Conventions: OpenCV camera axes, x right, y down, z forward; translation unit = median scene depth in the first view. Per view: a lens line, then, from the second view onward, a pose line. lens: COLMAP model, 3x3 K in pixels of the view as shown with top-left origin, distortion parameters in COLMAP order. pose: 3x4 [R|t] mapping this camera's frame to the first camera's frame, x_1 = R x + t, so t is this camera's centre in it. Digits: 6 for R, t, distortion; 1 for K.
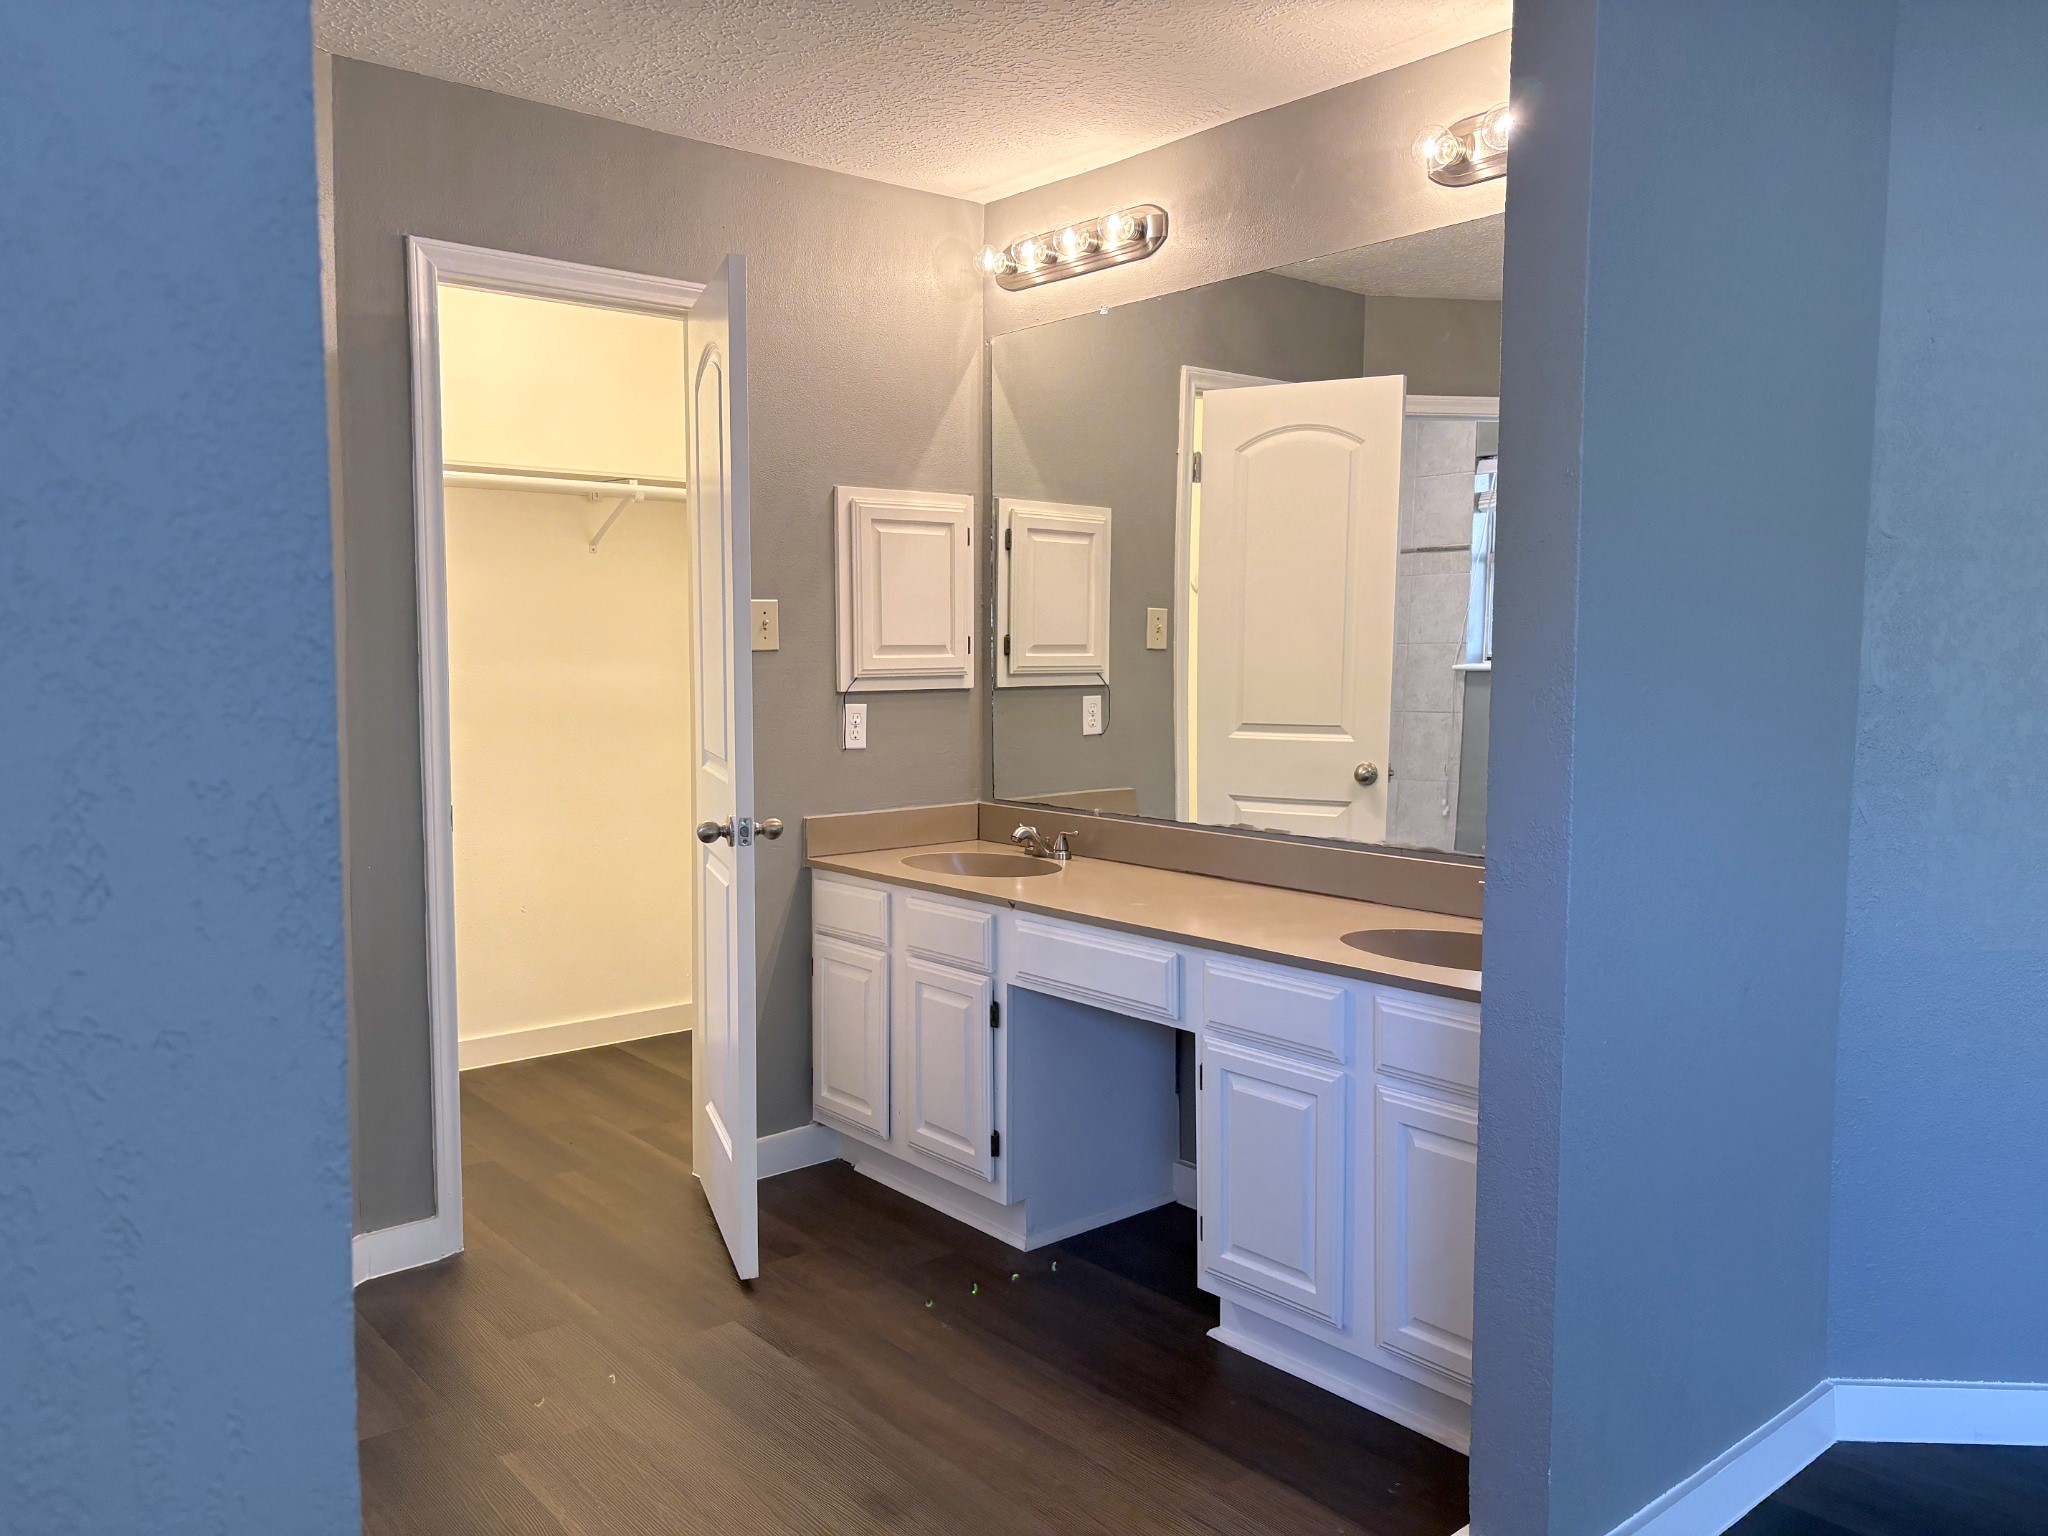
lens RADIAL K [[1546.9, 0, 1024.0], [0, 1546.9, 768.0], [0, 0, 1]] dist [-0.000838, 0.000240]
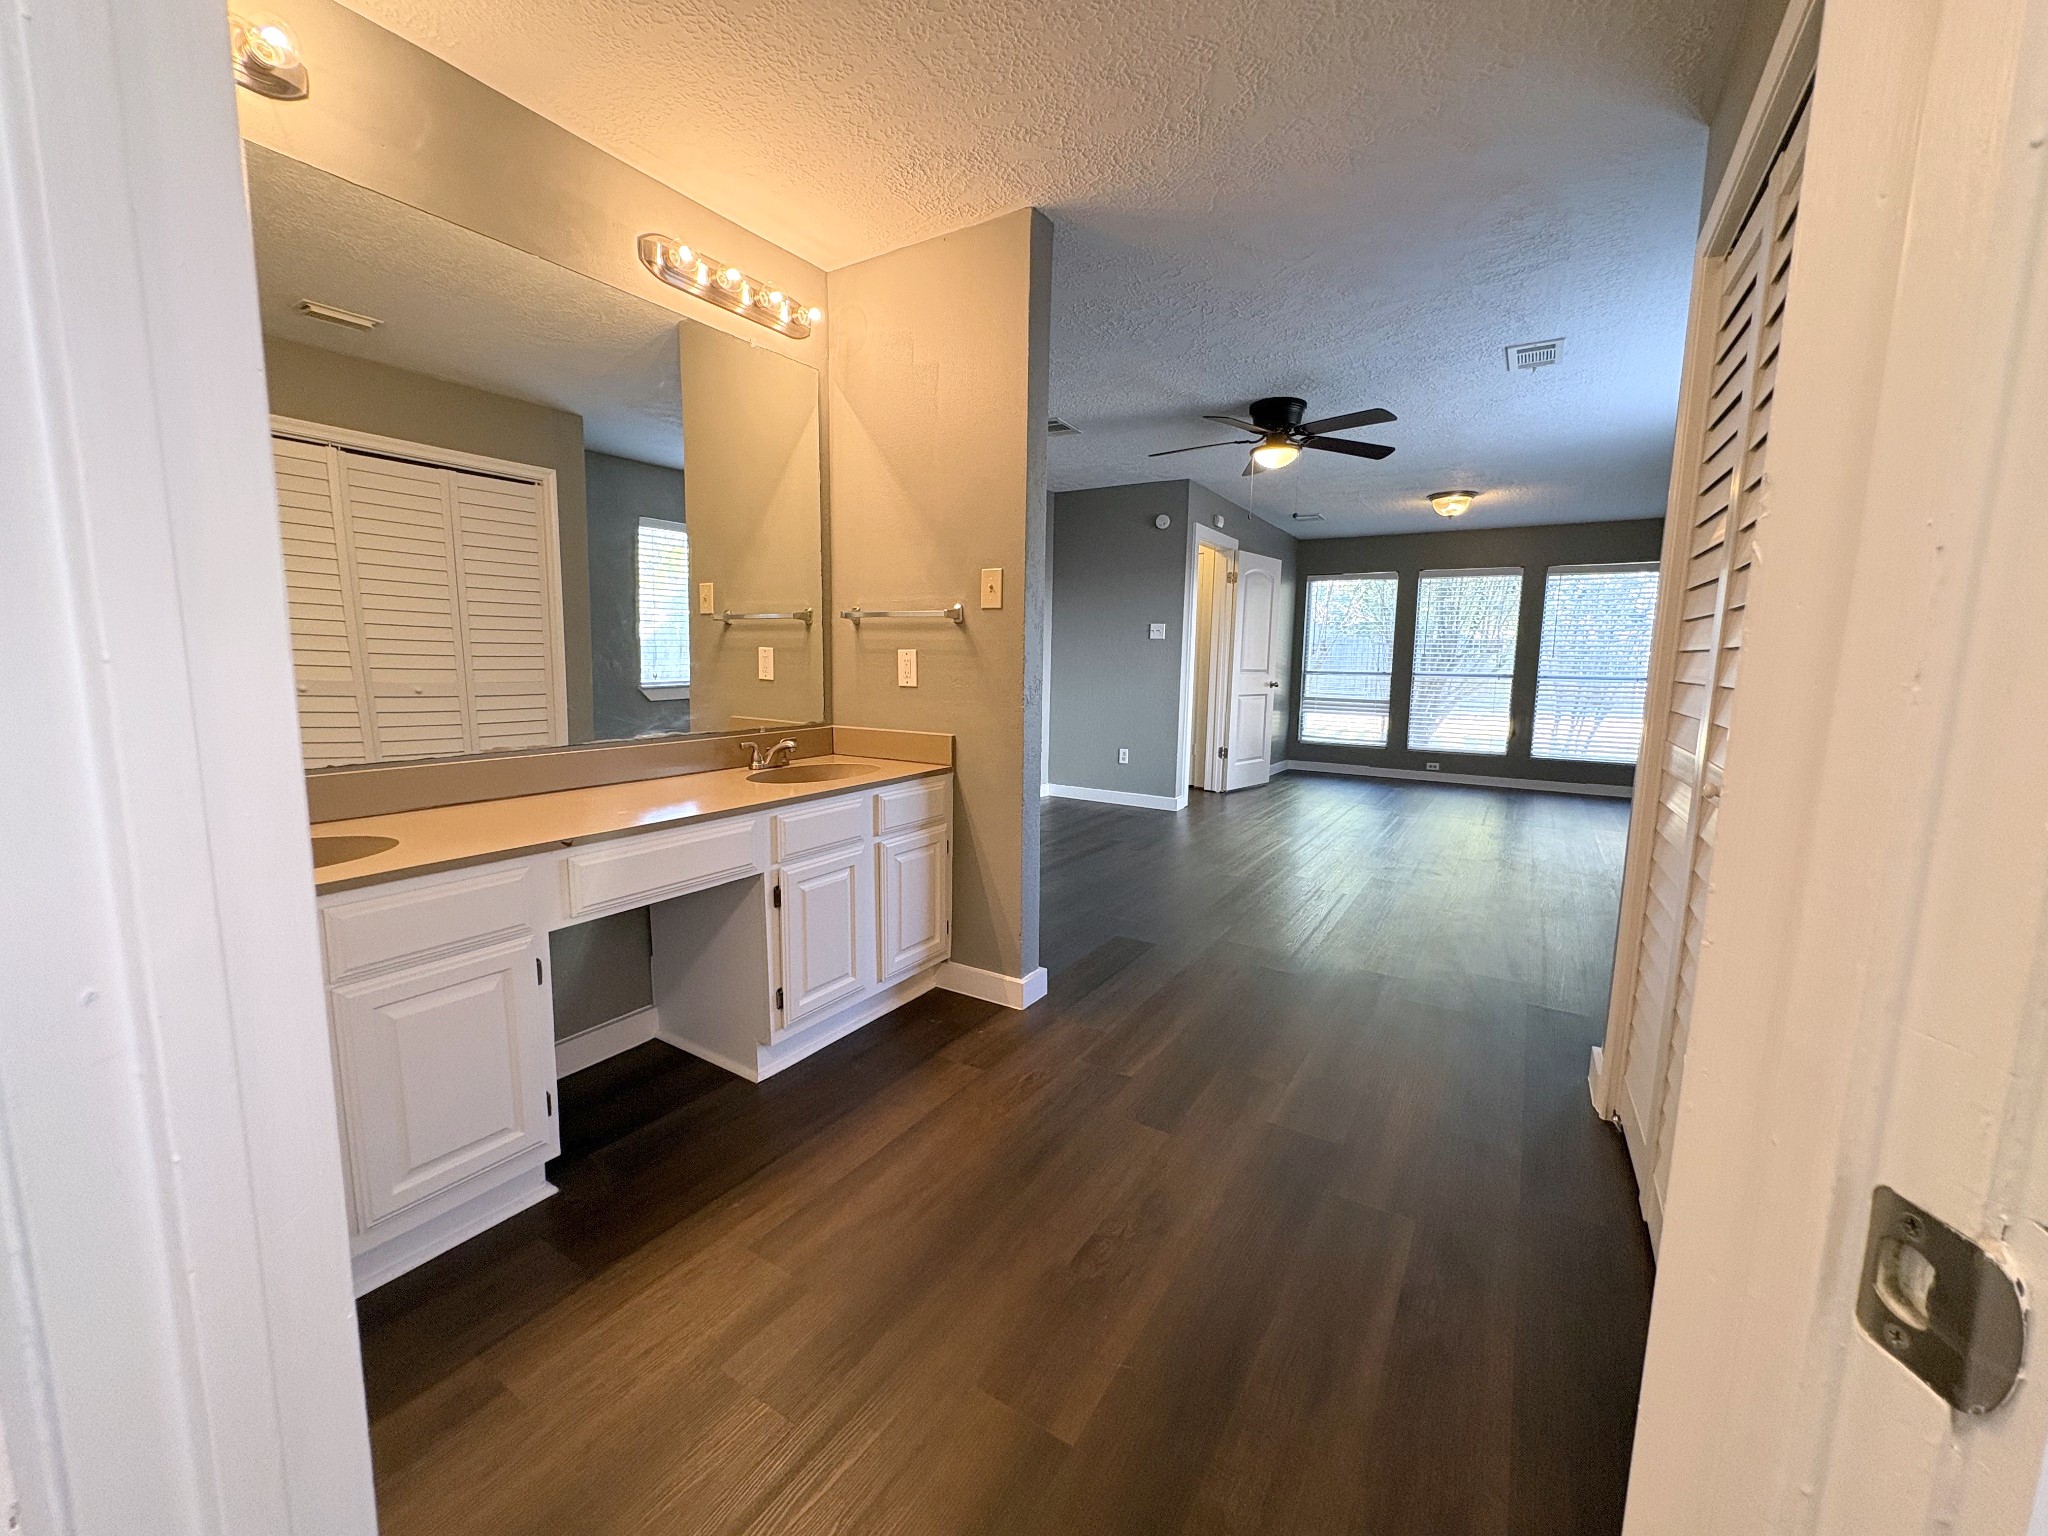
lens RADIAL K [[813.3, 0, 1024.0], [0, 813.3, 768.0], [0, 0, 1]] dist [-0.001935, 0.000039]
pose [[-0.311261, -0.135471, 0.940619, -0.631482], [0.060386, 0.984968, 0.161840, -0.026851], [-0.948404, 0.107175, -0.298402, 0.969015]]
